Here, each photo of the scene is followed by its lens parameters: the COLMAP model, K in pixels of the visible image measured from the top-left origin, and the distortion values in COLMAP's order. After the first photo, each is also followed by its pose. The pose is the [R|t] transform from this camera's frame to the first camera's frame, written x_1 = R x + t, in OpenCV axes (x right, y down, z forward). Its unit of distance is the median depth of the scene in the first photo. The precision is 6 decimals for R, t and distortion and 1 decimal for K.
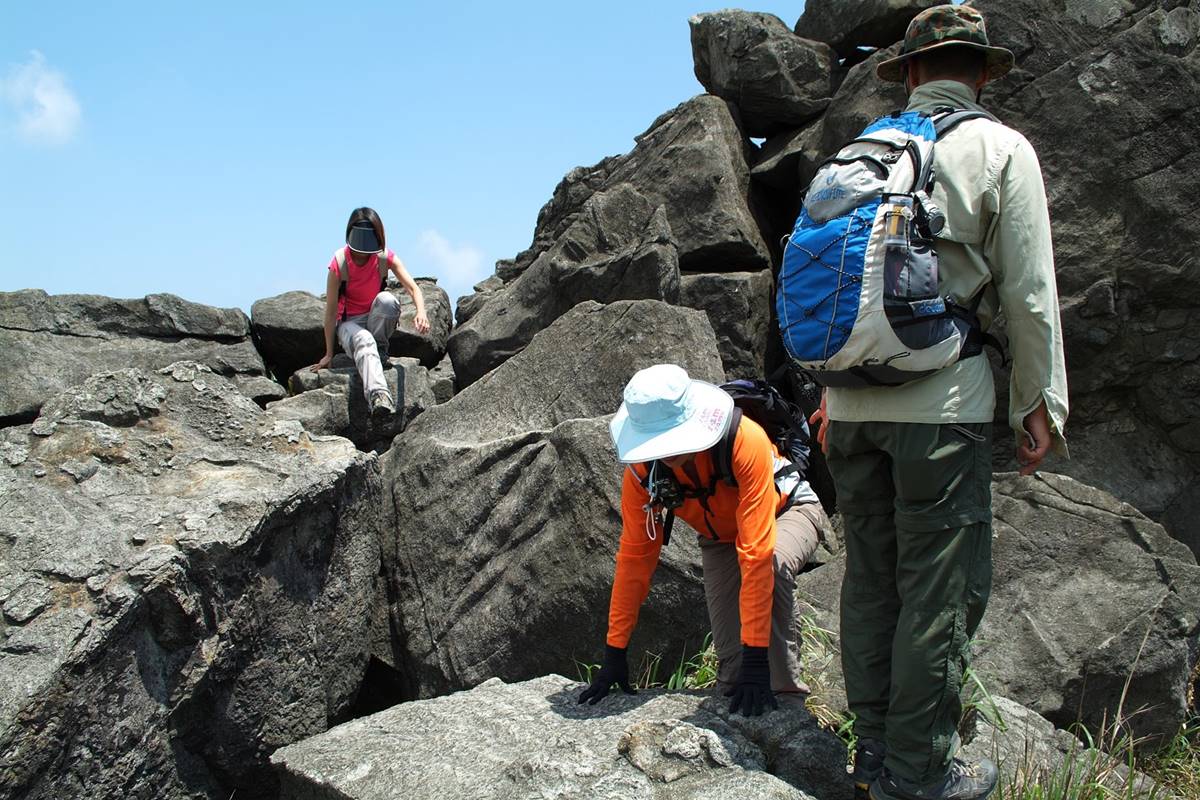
lens RADIAL K [[978.5, 0, 602.8], [0, 978.5, 412.2], [0, 0, 1]] dist [-0.085651, 0.018344]
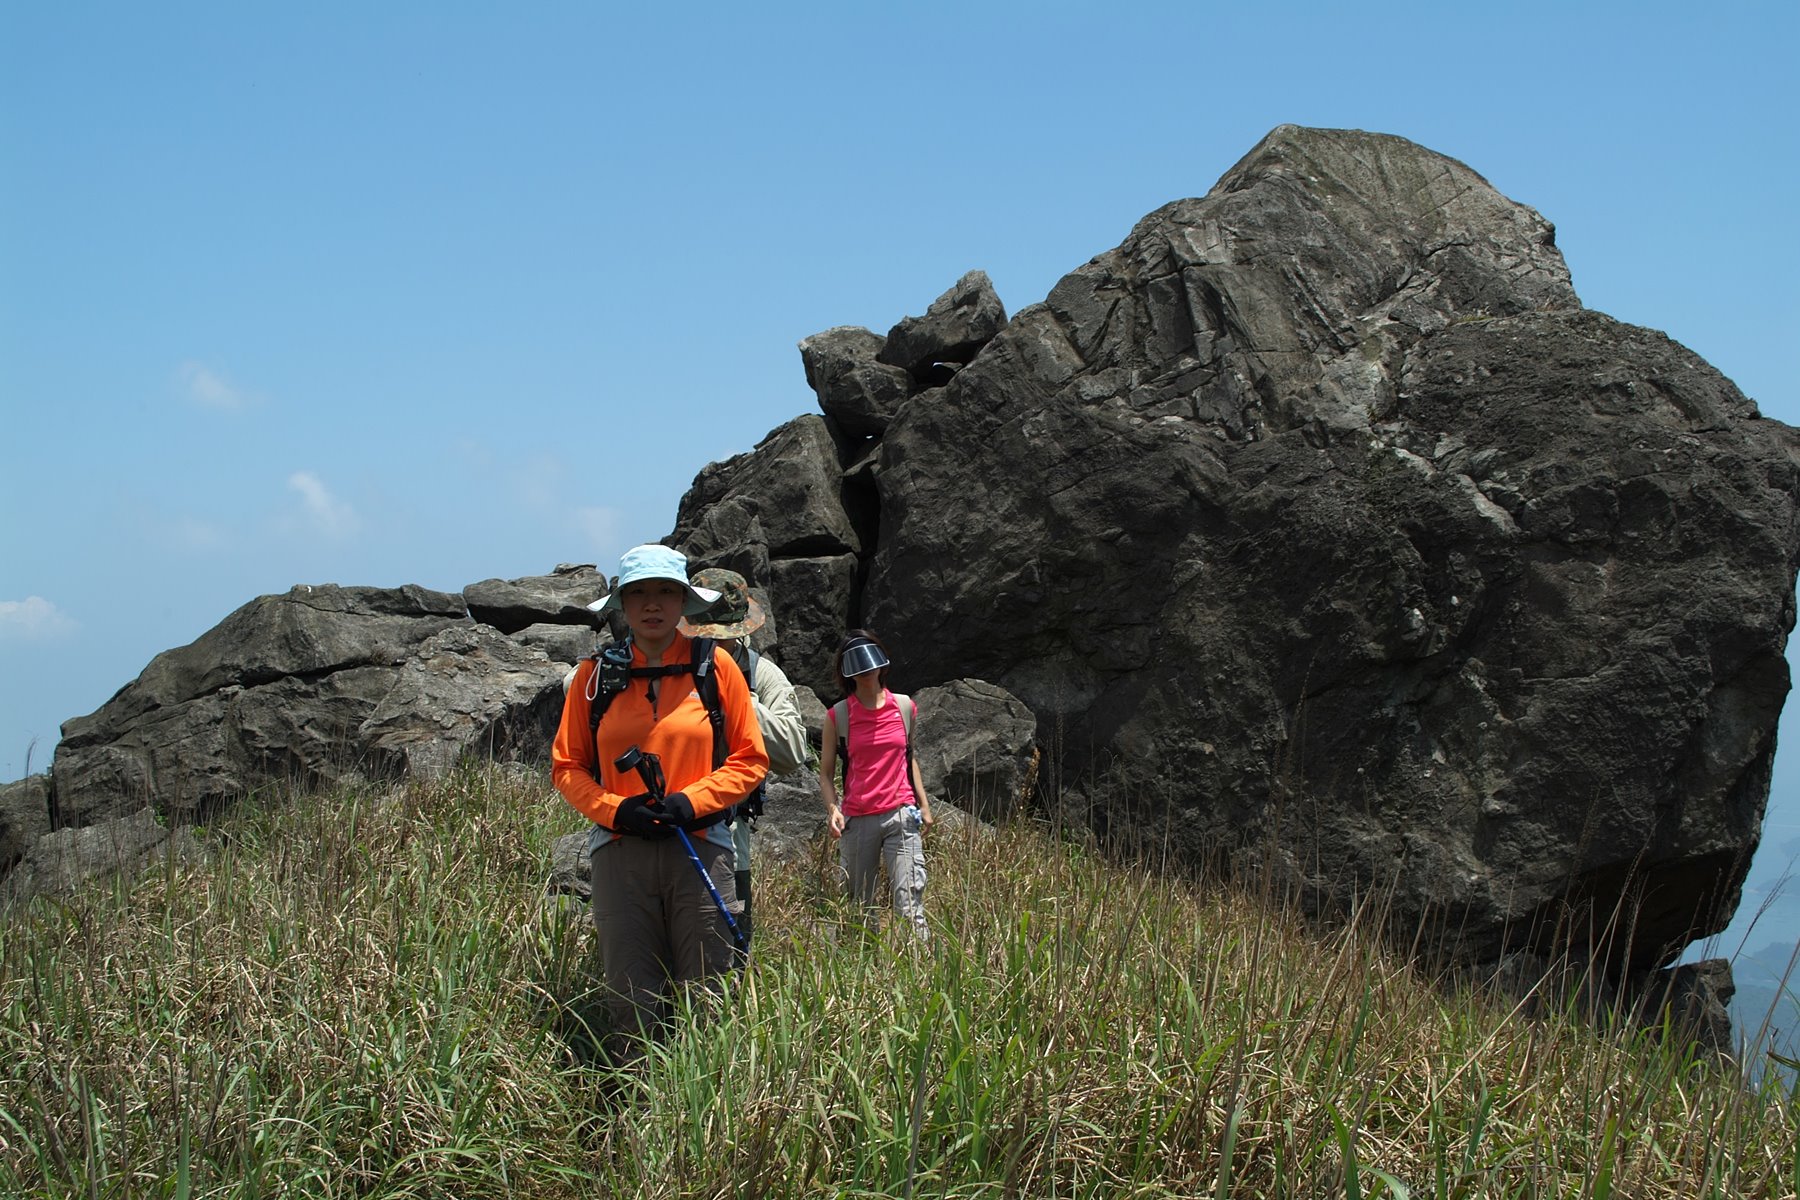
lens RADIAL K [[2072.0, 0, 902.9], [0, 2072.0, 594.0], [0, 0, 1]] dist [-0.032055, 0.000000]
pose [[0.999526, -0.026505, 0.015675, 0.240058], [0.027767, 0.995848, -0.086690, 0.187861], [-0.013312, 0.087084, 0.996112, -2.188242]]
